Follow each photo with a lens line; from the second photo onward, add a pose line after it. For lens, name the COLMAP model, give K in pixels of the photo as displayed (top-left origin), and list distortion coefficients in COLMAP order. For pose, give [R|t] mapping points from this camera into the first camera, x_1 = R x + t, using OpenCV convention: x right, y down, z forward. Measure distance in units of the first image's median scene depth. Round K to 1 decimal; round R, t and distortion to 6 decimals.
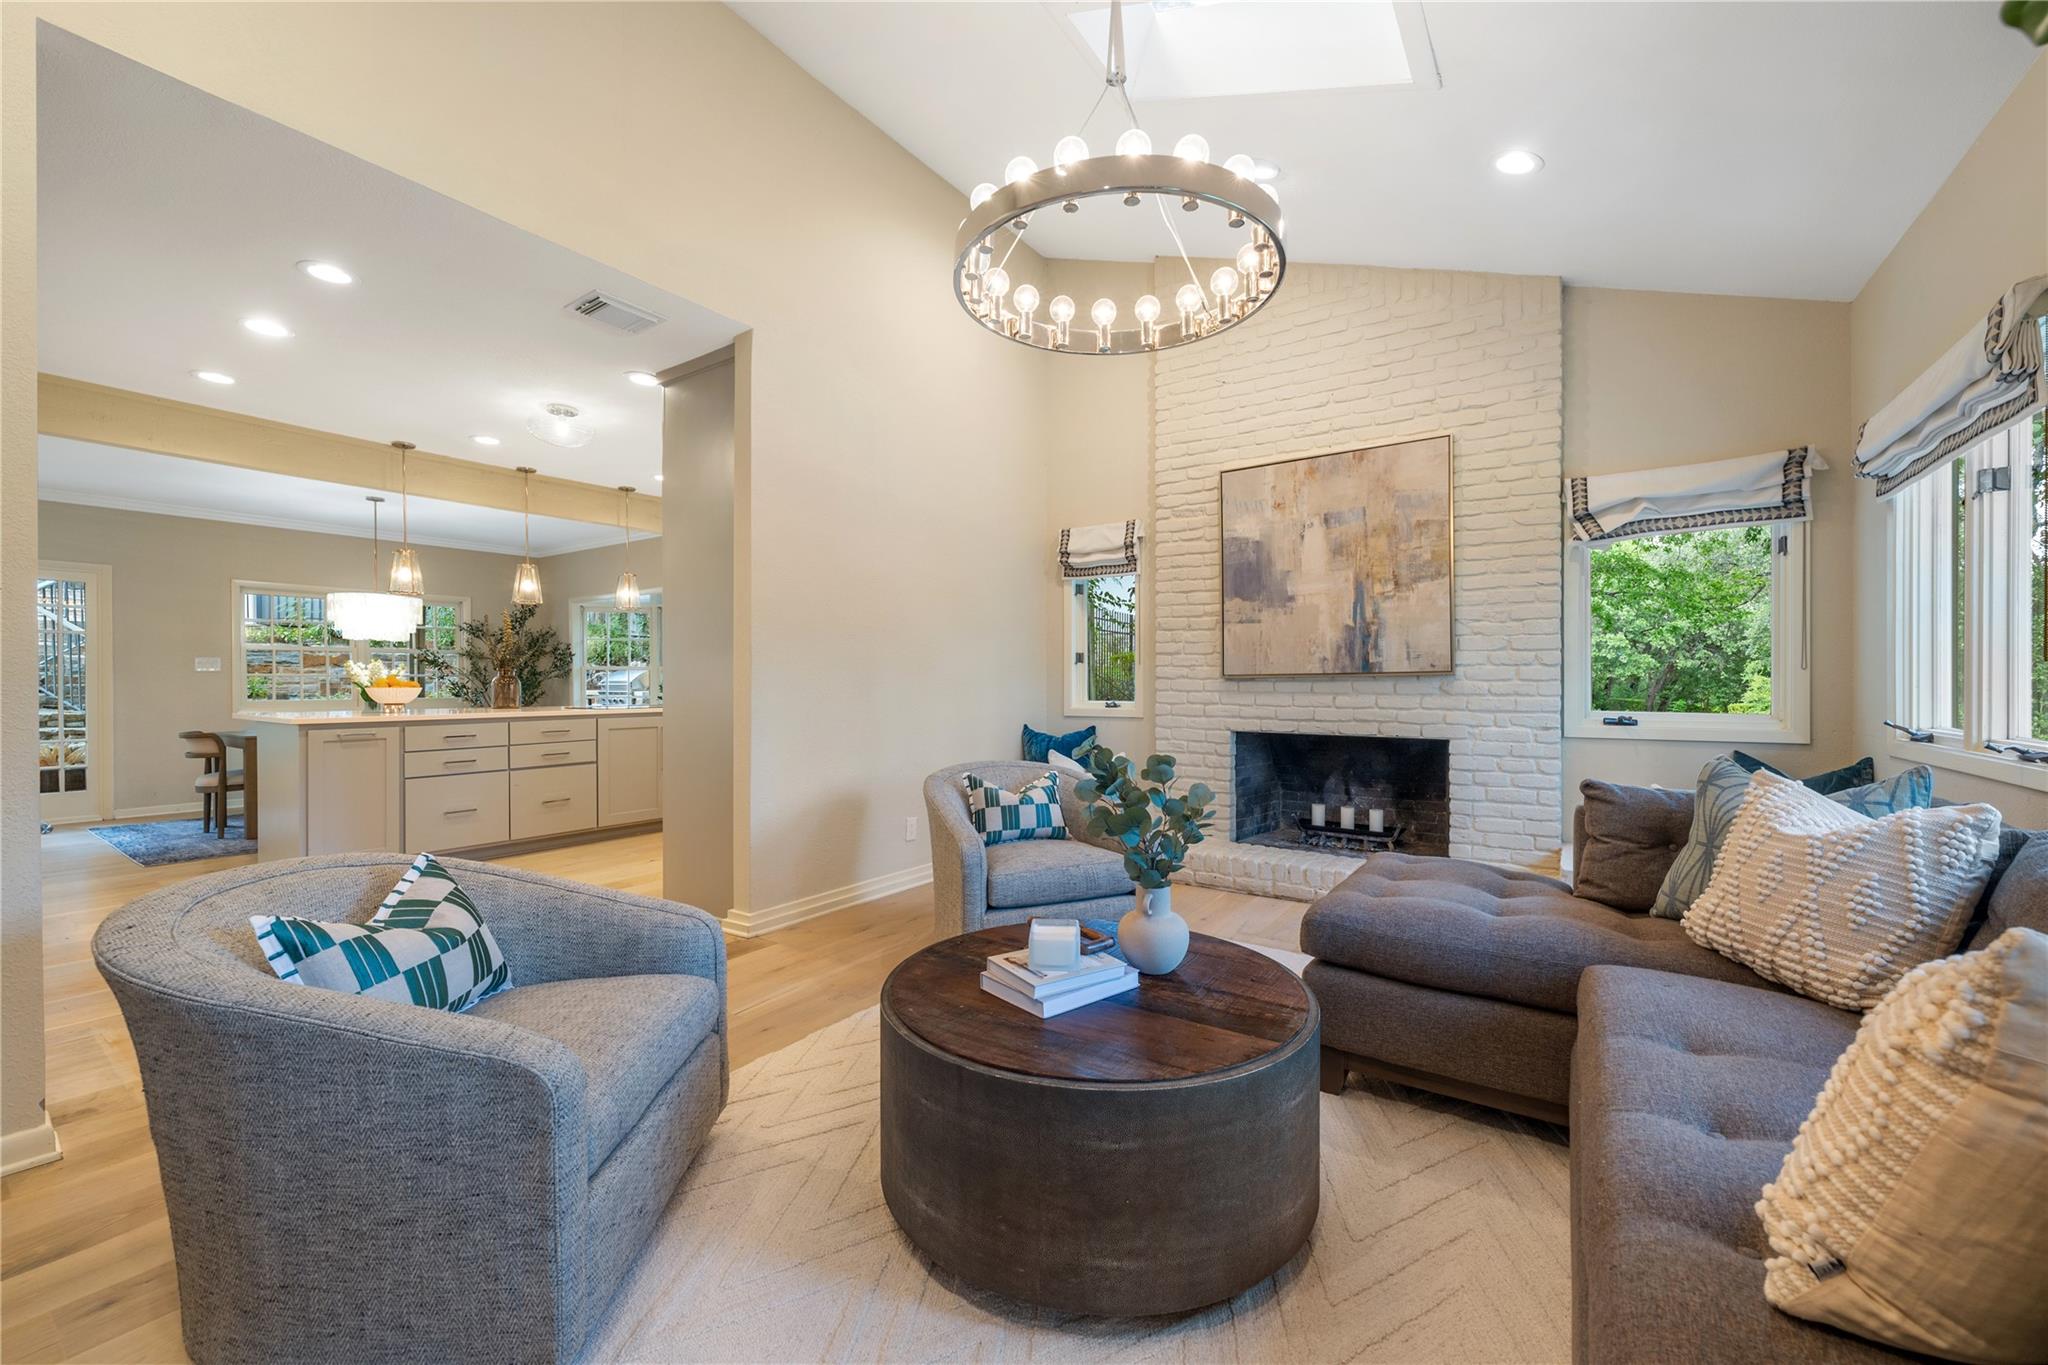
lens RADIAL K [[809.3, 0, 1024.0], [0, 809.3, 682.5], [0, 0, 1]] dist [-0.000411, 0.000150]
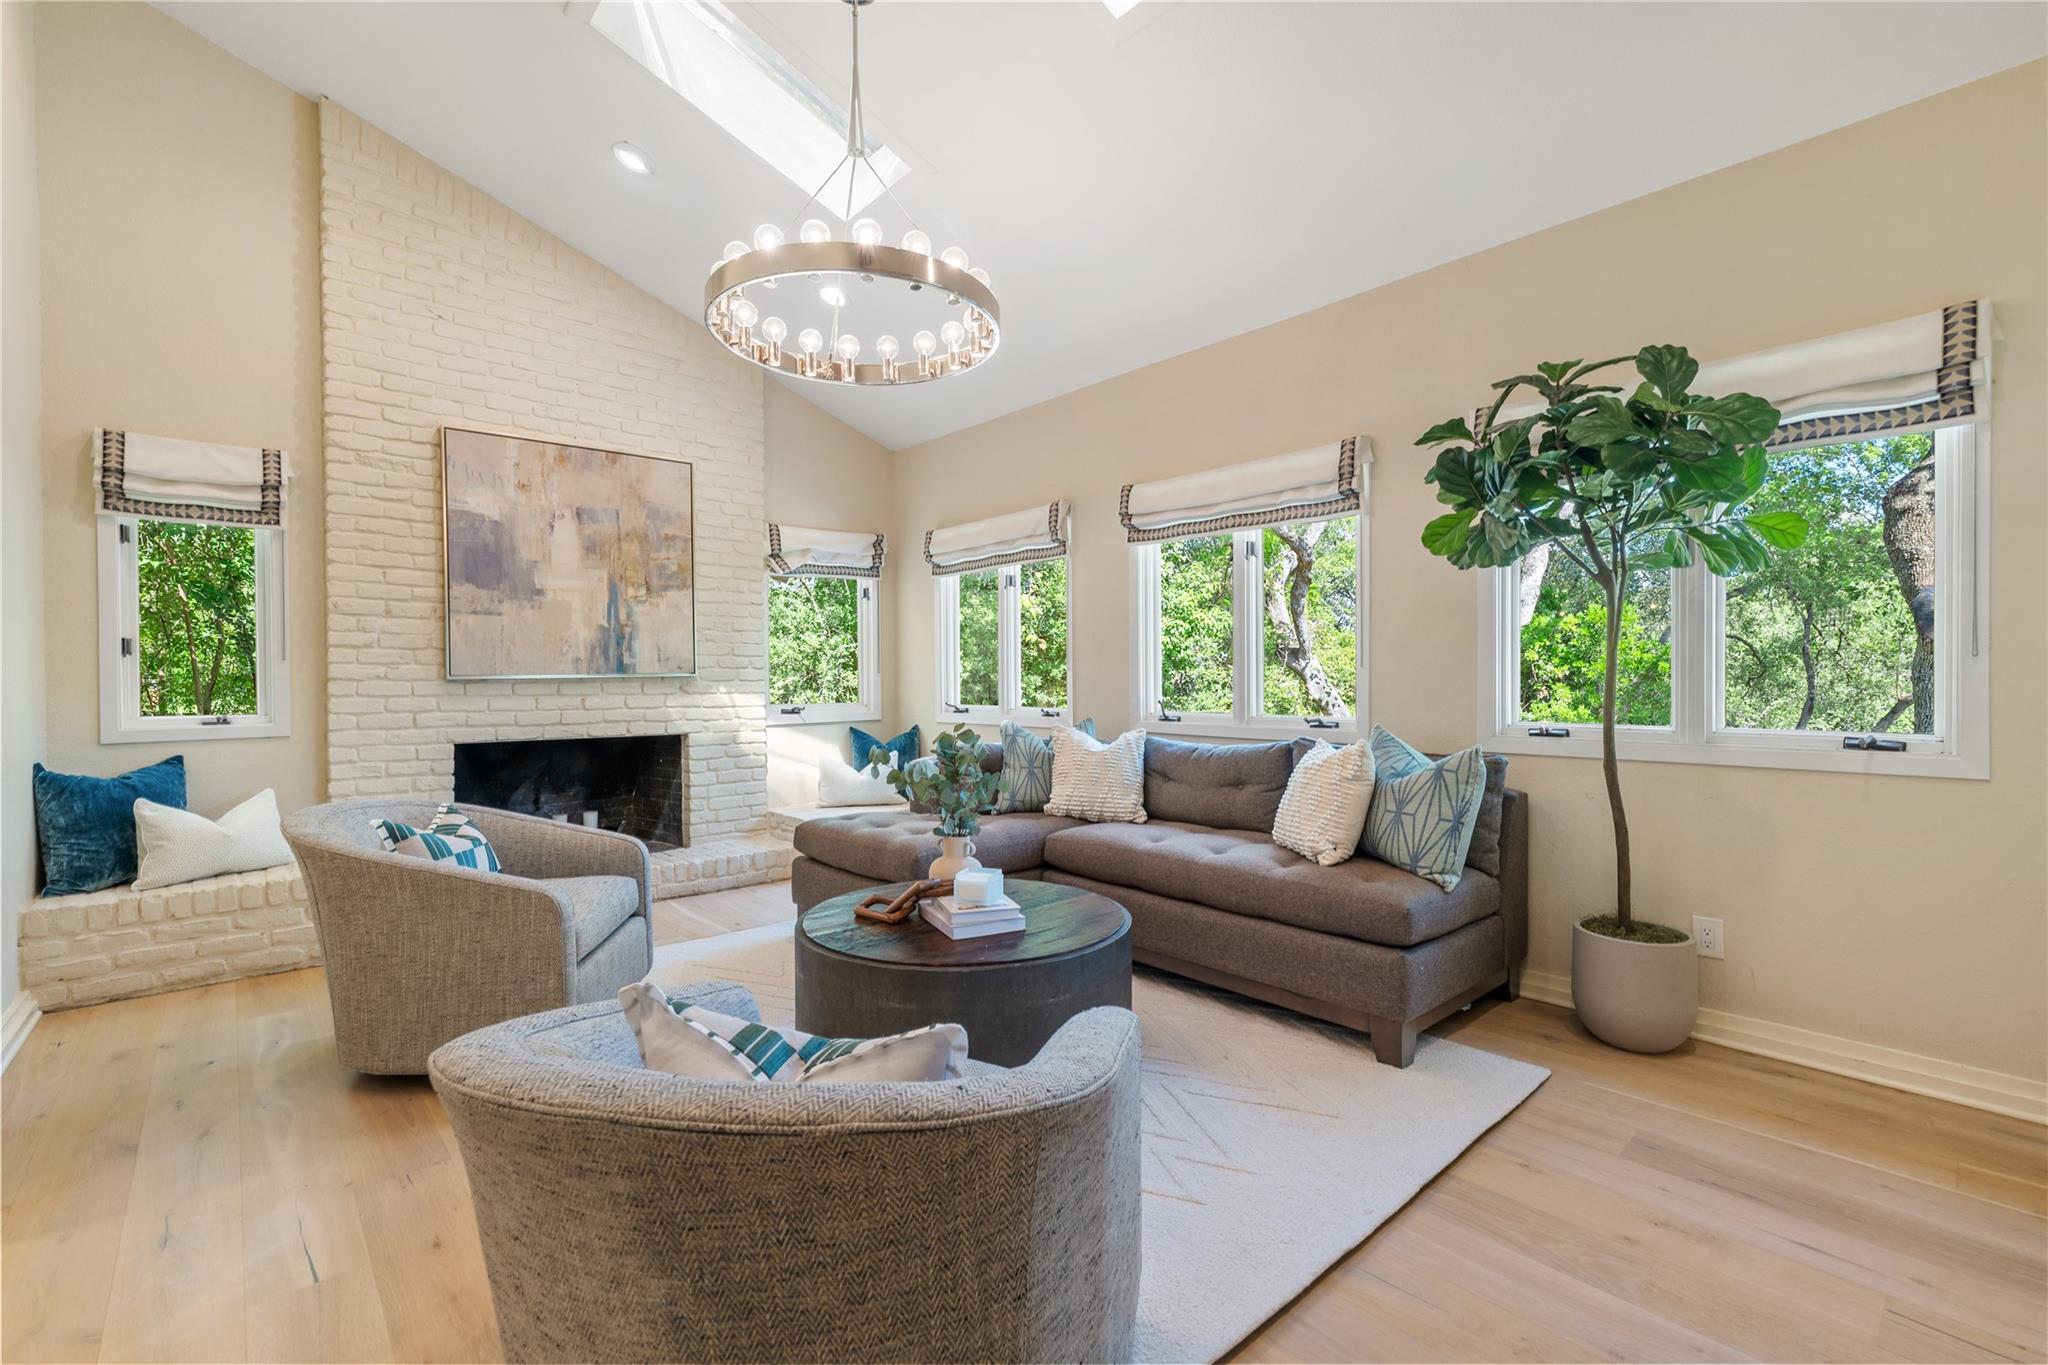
lens RADIAL K [[887.5, 0, 1014.2], [0, 887.5, 682.8], [0, 0, 1]] dist [-0.000893, -0.000145]
pose [[0.245163, -0.006472, 0.969460, -0.519906], [0.005868, 0.999969, 0.005192, -0.003648], [-0.969464, 0.004416, 0.245194, 0.242115]]
